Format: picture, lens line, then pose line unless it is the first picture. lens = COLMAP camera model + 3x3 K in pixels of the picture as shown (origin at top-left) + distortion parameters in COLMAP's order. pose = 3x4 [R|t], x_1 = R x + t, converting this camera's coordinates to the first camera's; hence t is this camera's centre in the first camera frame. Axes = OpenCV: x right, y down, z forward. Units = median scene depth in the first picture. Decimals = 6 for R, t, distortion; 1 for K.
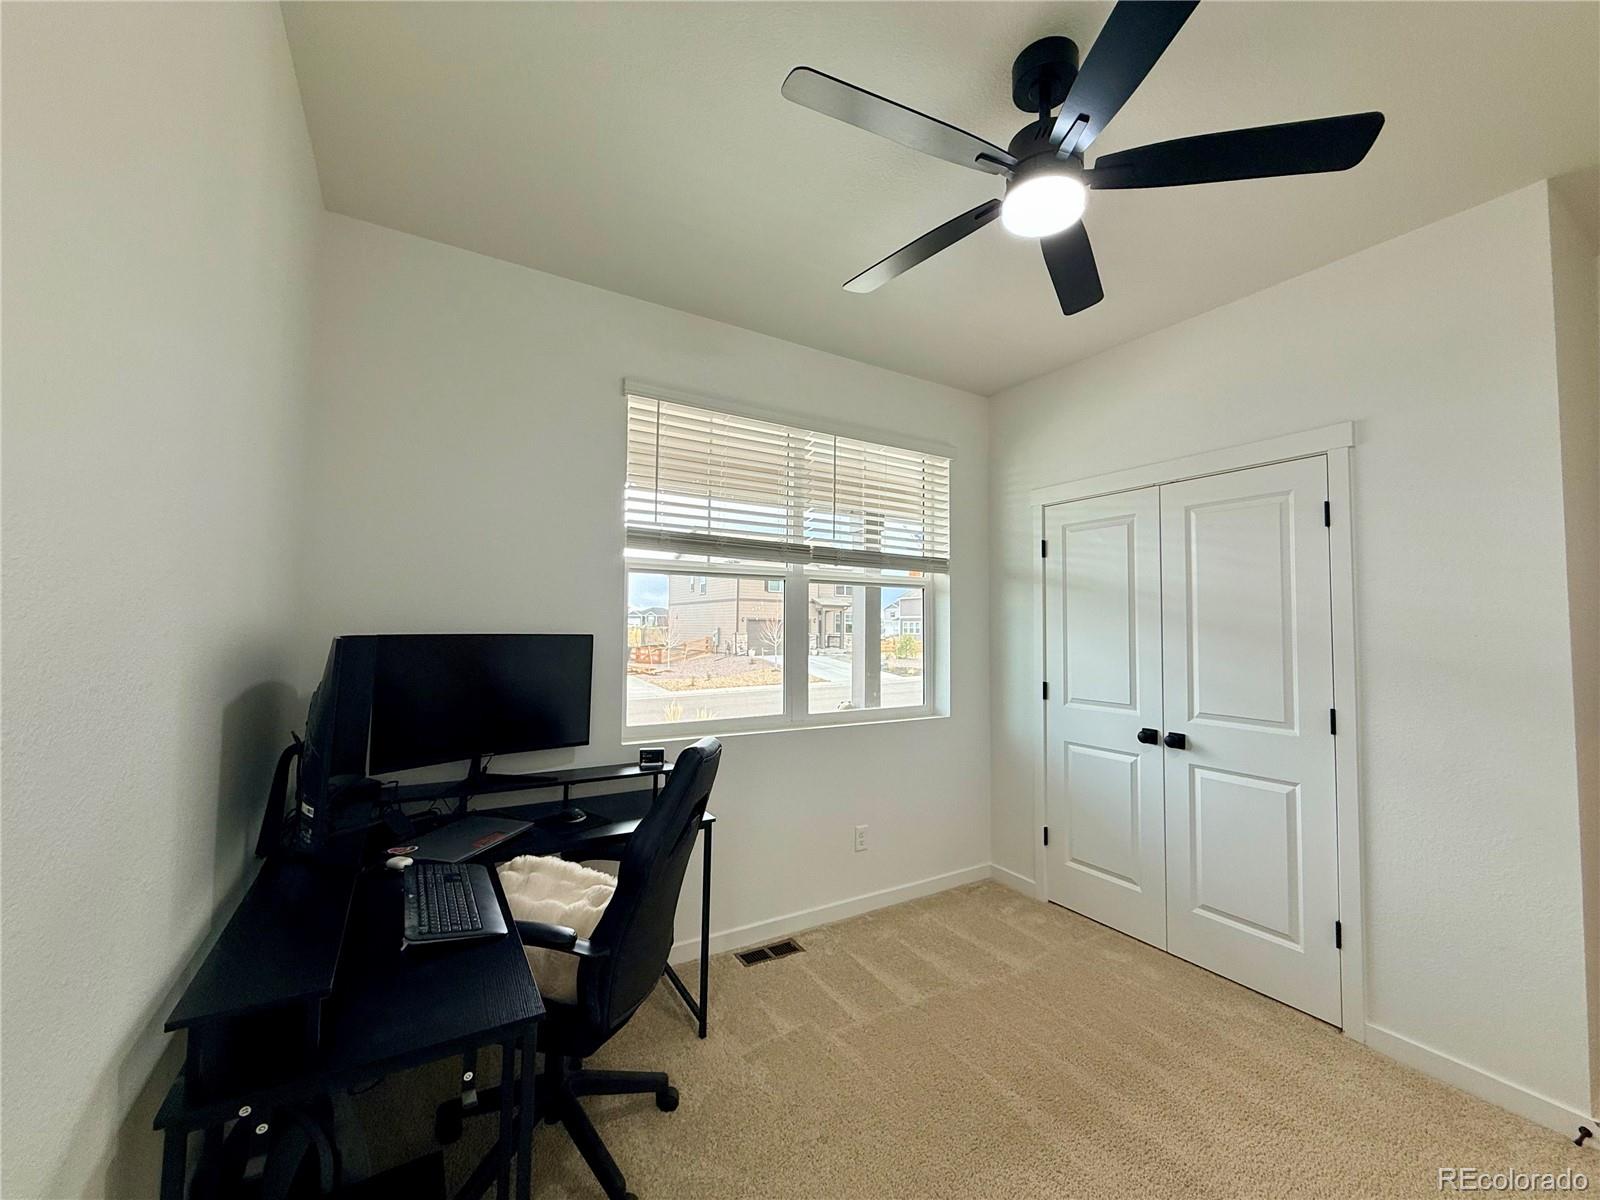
lens RADIAL K [[637.1, 0, 798.6], [0, 637.1, 598.5], [0, 0, 1]] dist [-0.000562, -0.000047]
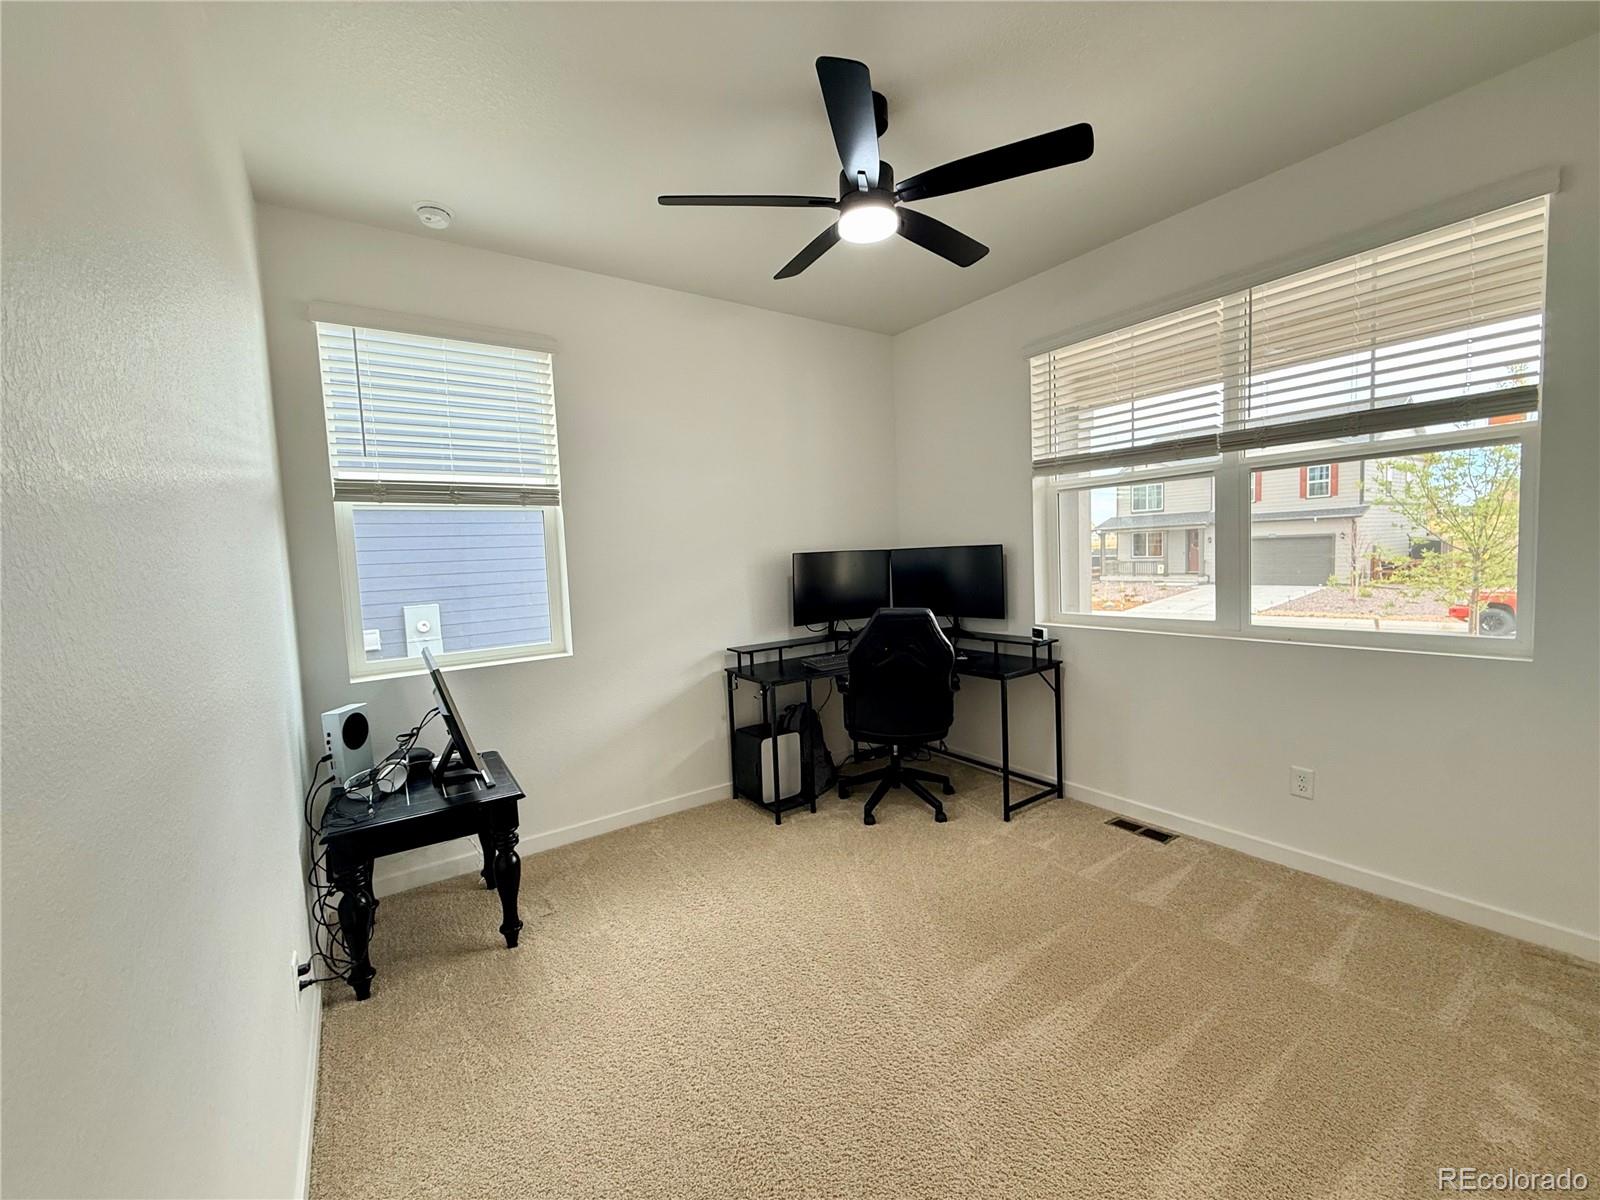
lens RADIAL K [[637.1, 0, 798.6], [0, 637.1, 598.5], [0, 0, 1]] dist [-0.000562, -0.000047]
pose [[0.067808, 0.058994, -0.995953, 0.913172], [0.089792, 0.993838, 0.064982, 0.036048], [0.993650, -0.093835, 0.062093, 0.361731]]
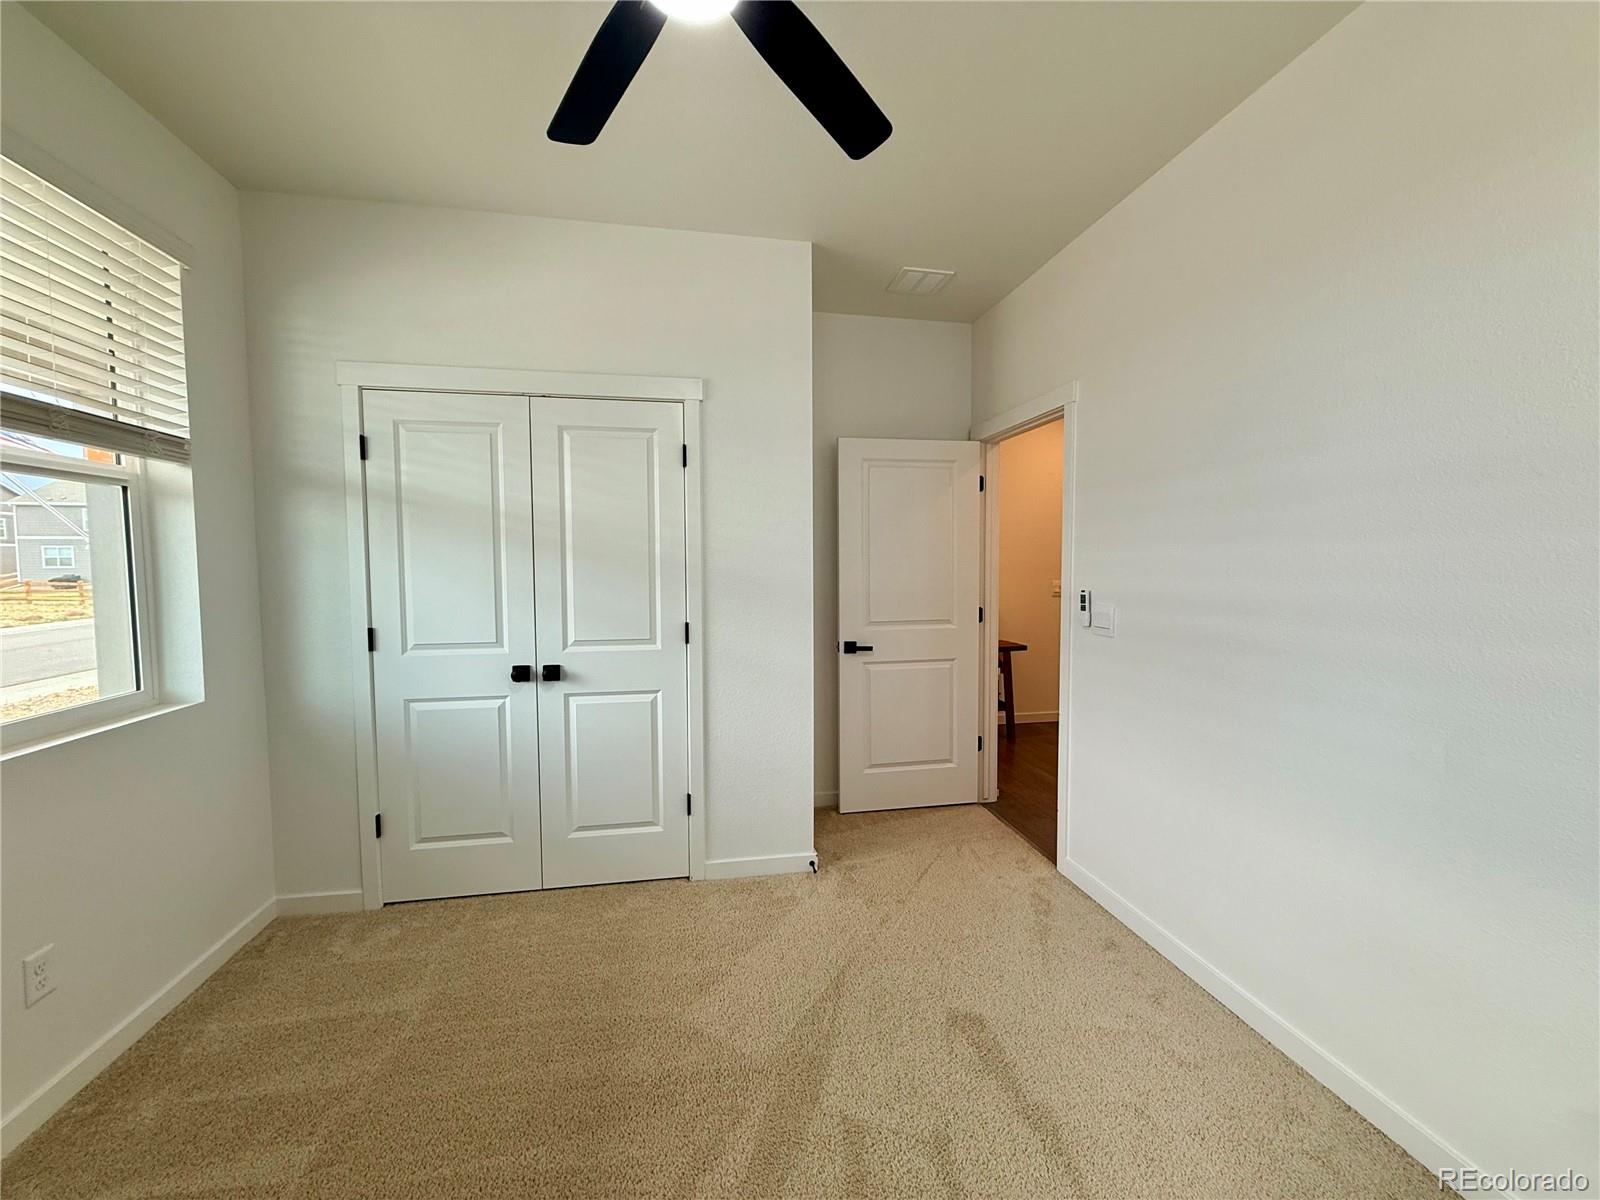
lens RADIAL K [[637.1, 0, 798.6], [0, 637.1, 598.5], [0, 0, 1]] dist [-0.000562, -0.000047]
pose [[0.351775, -0.064855, 0.933835, -0.151909], [-0.038576, 0.995745, 0.083686, 0.016285], [-0.935289, -0.065463, 0.347776, 0.306796]]
